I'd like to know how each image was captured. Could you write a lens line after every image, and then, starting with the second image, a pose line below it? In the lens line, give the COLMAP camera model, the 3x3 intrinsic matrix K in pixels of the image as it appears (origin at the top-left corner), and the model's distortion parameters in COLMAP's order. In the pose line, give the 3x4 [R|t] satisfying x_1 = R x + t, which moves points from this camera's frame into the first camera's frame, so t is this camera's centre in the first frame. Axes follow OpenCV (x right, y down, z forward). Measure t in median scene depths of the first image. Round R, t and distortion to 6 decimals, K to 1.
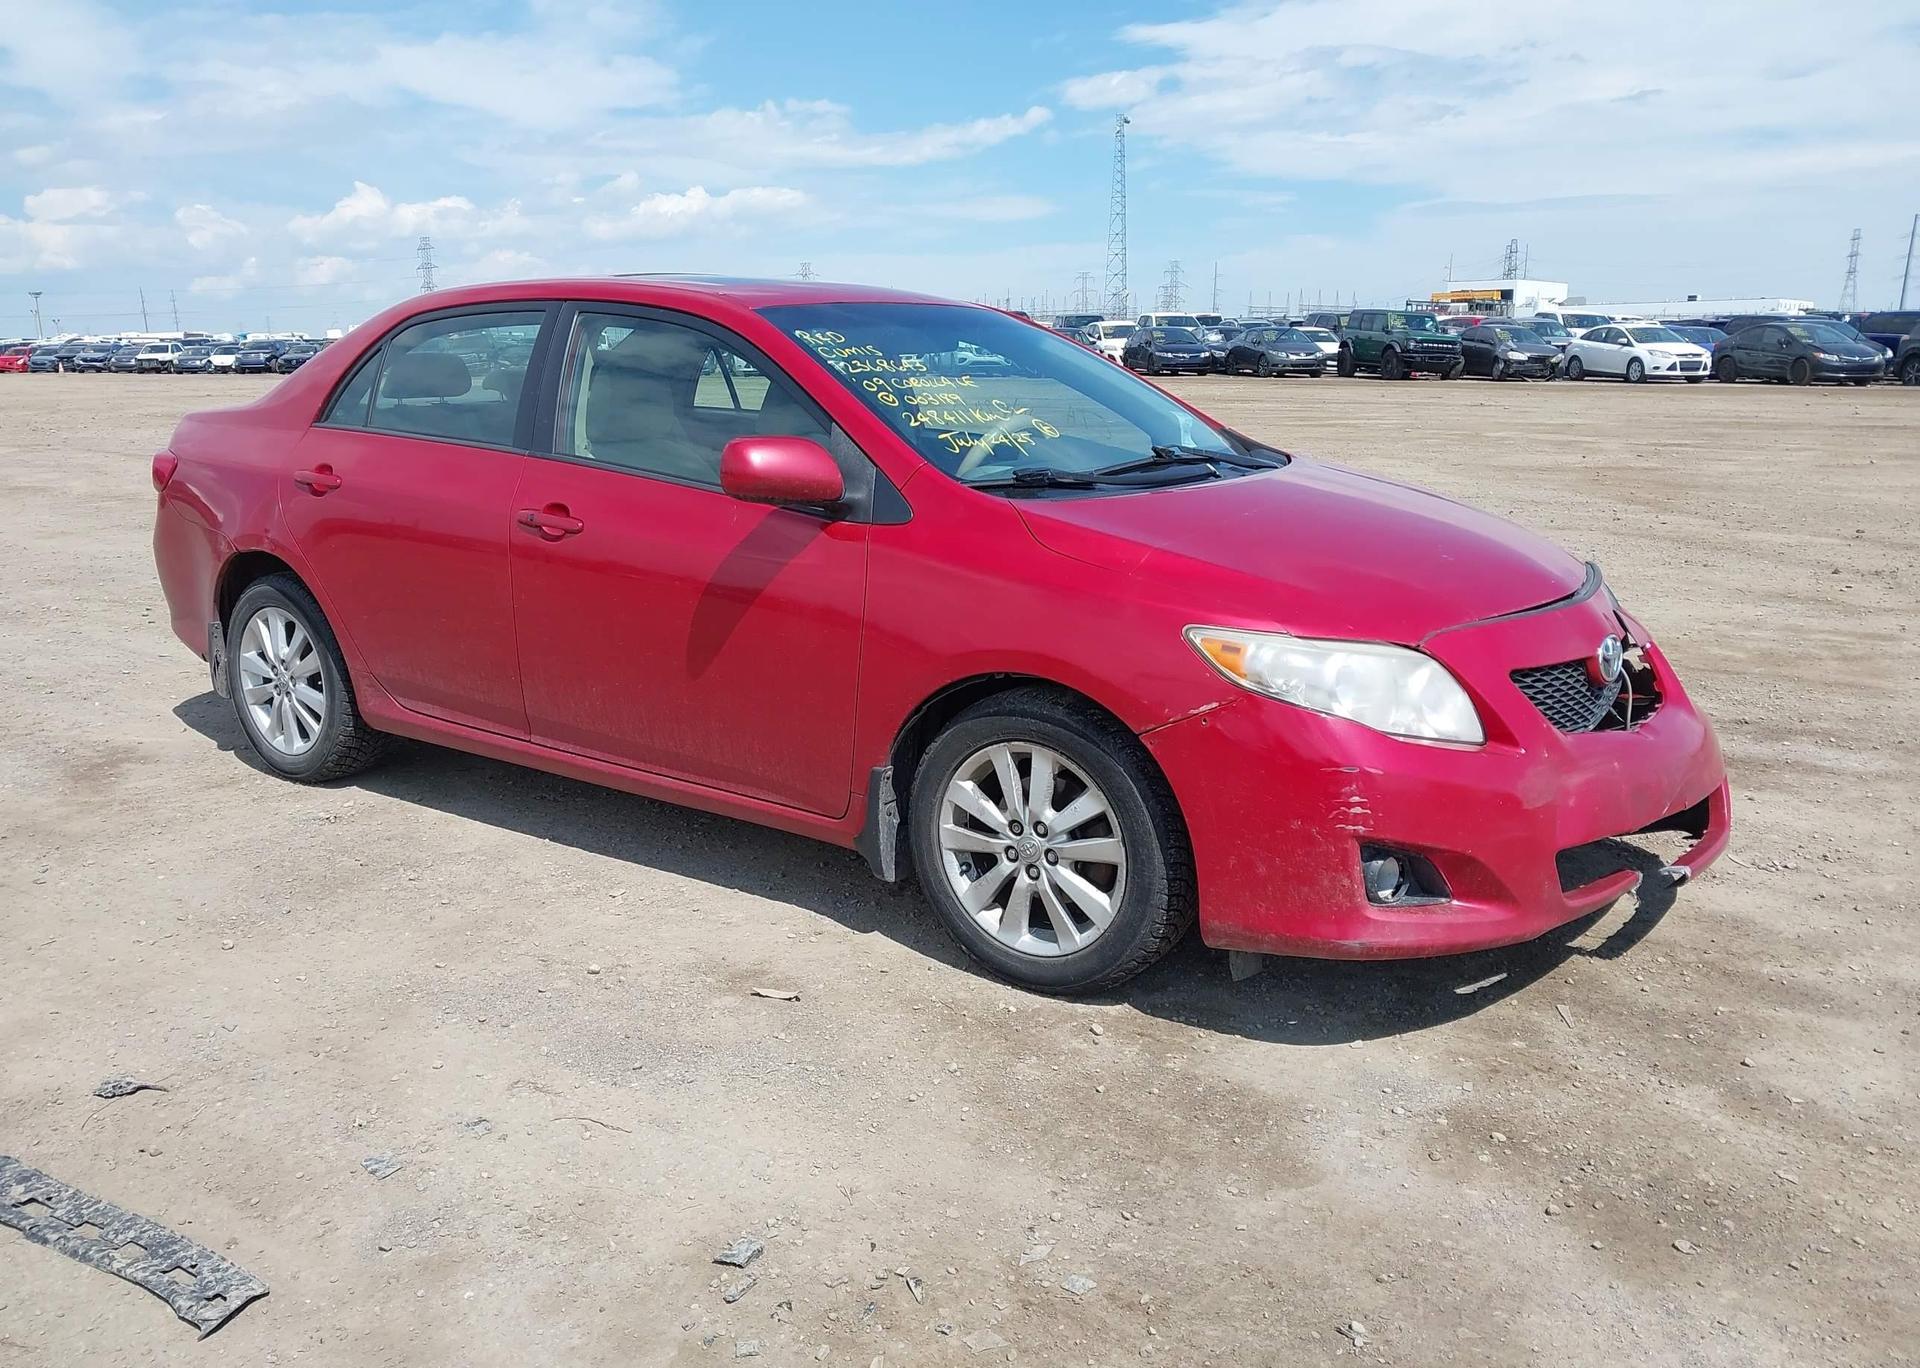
lens RADIAL K [[1536.9, 0, 912.8], [0, 1536.9, 715.9], [0, 0, 1]] dist [0.017593, -0.014064]
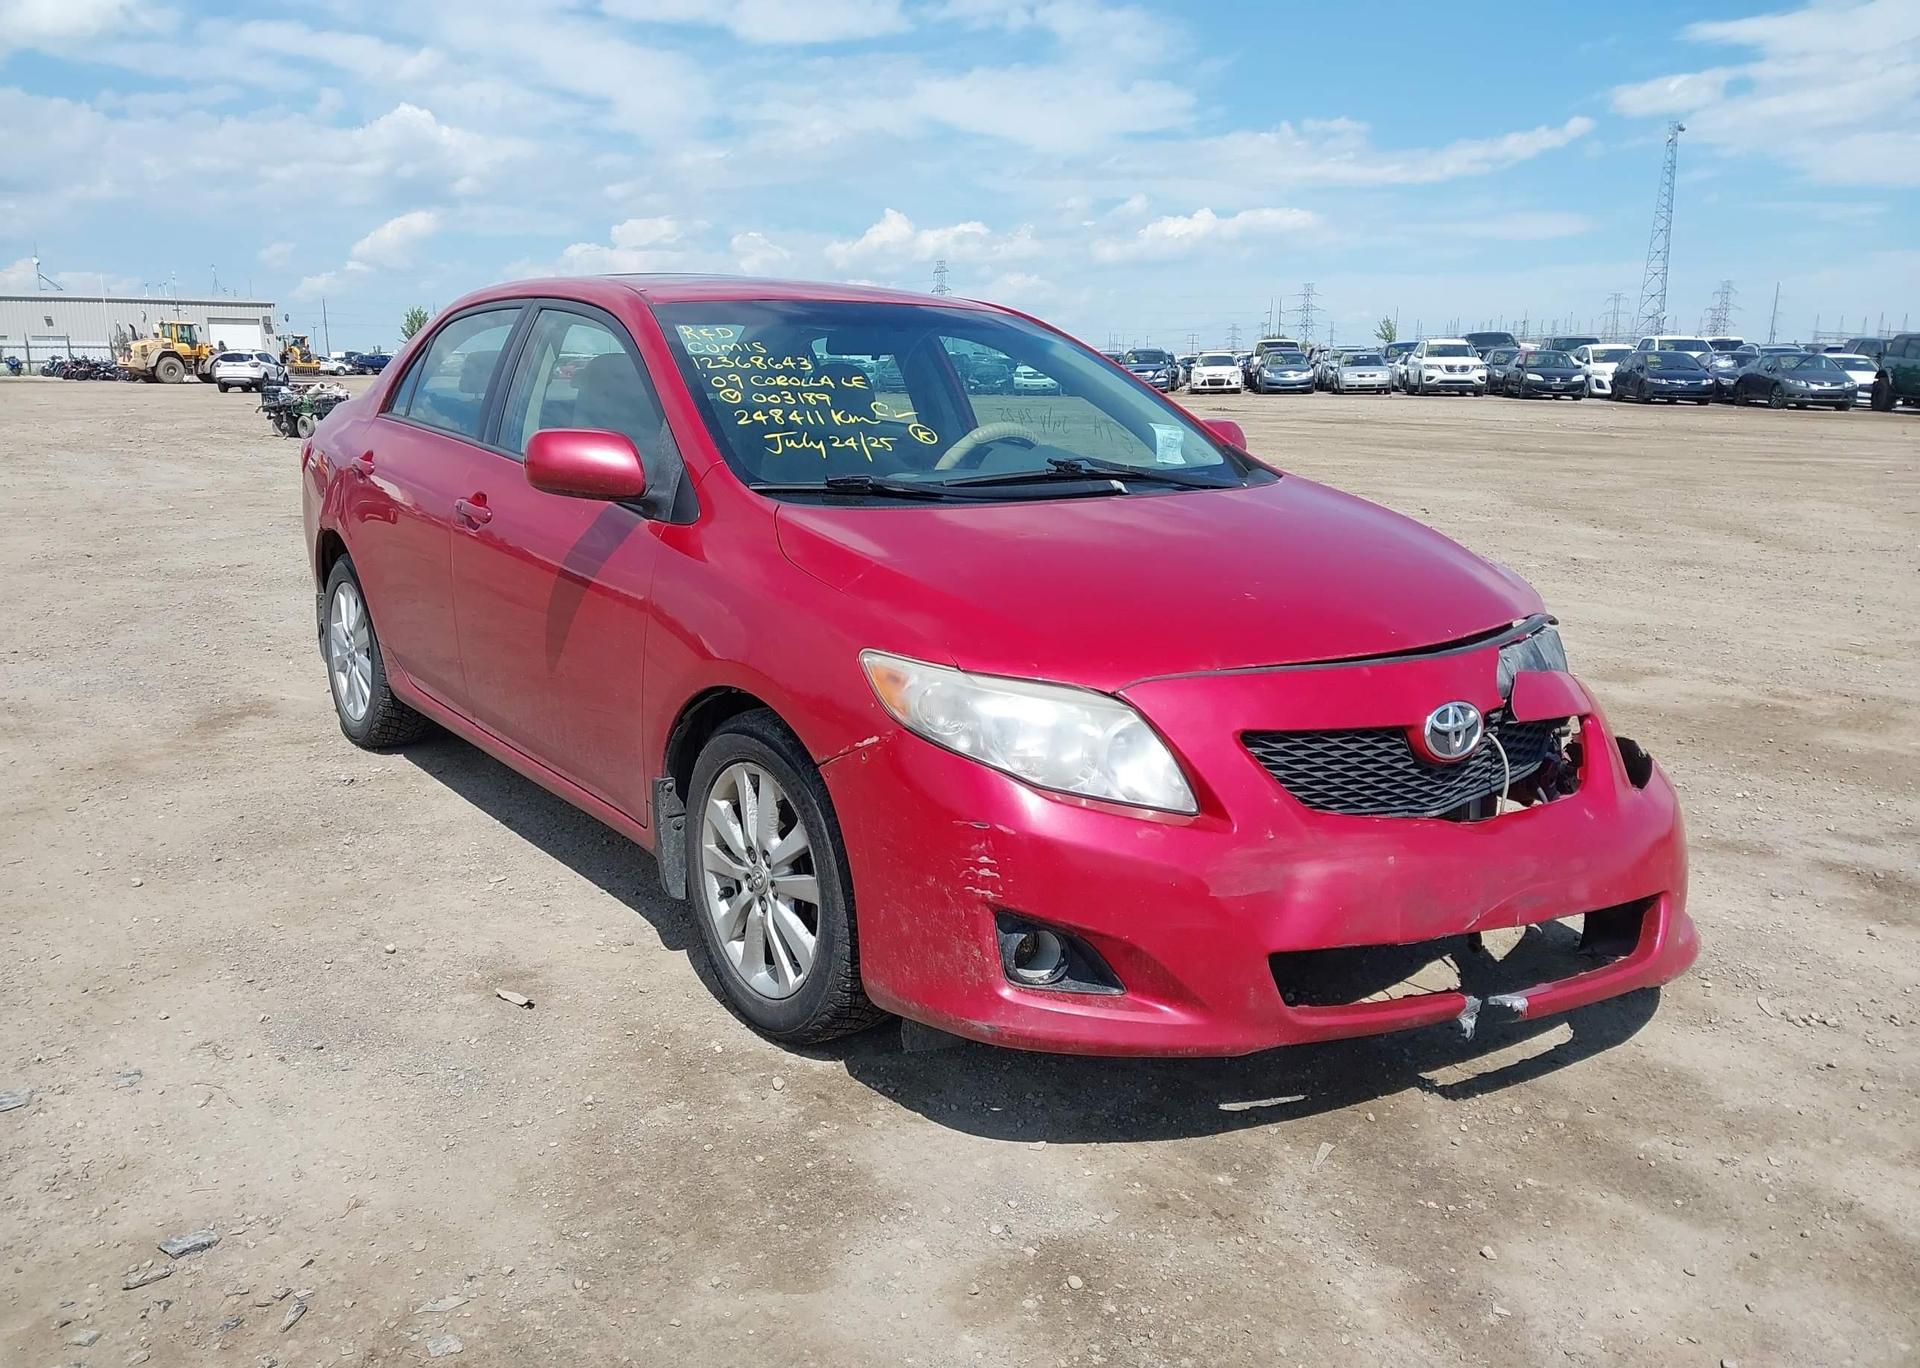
lens RADIAL K [[1536.9, 0, 938.6], [0, 1536.9, 697.5], [0, 0, 1]] dist [0.017593, -0.014064]
pose [[0.949210, 0.081319, -0.303954, 0.308827], [-0.088805, 0.995990, -0.010863, -0.015115], [0.301852, 0.037304, 0.952625, 0.097350]]
